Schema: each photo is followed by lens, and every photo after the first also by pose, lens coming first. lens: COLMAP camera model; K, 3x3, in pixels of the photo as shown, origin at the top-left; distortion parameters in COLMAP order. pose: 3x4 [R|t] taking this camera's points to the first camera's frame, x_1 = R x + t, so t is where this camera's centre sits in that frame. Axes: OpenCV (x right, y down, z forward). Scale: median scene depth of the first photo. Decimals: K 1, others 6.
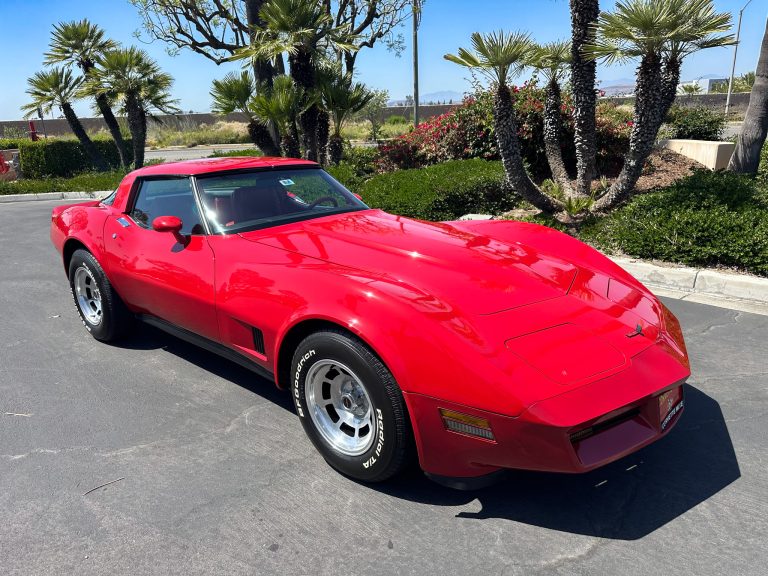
lens RADIAL K [[516.7, 0, 347.6], [0, 516.7, 286.3], [0, 0, 1]] dist [0.020773, -0.004941]
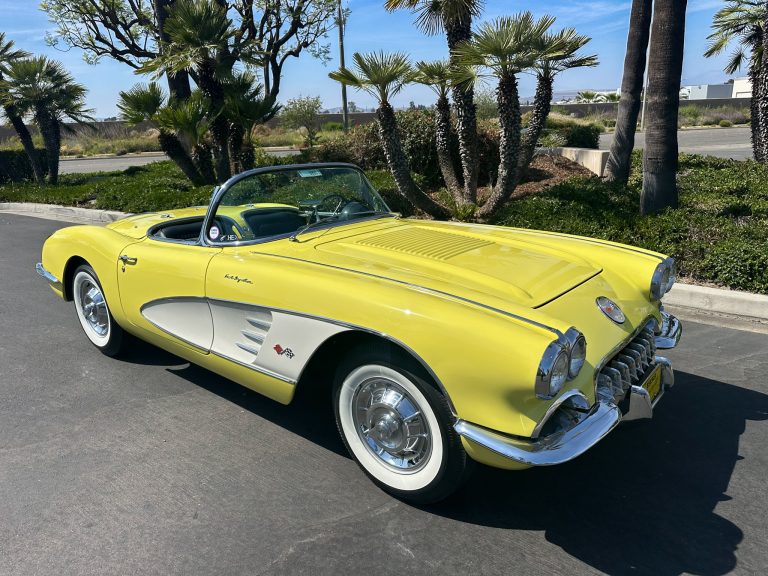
lens RADIAL K [[538.5, 0, 384.0], [0, 538.5, 288.0], [0, 0, 1]] dist [0.033922, -0.009269]
pose [[0.996600, -0.028537, 0.077287, 0.137671], [0.028853, 0.999579, -0.002976, 0.001192], [-0.077170, 0.005196, 0.997004, -0.080873]]
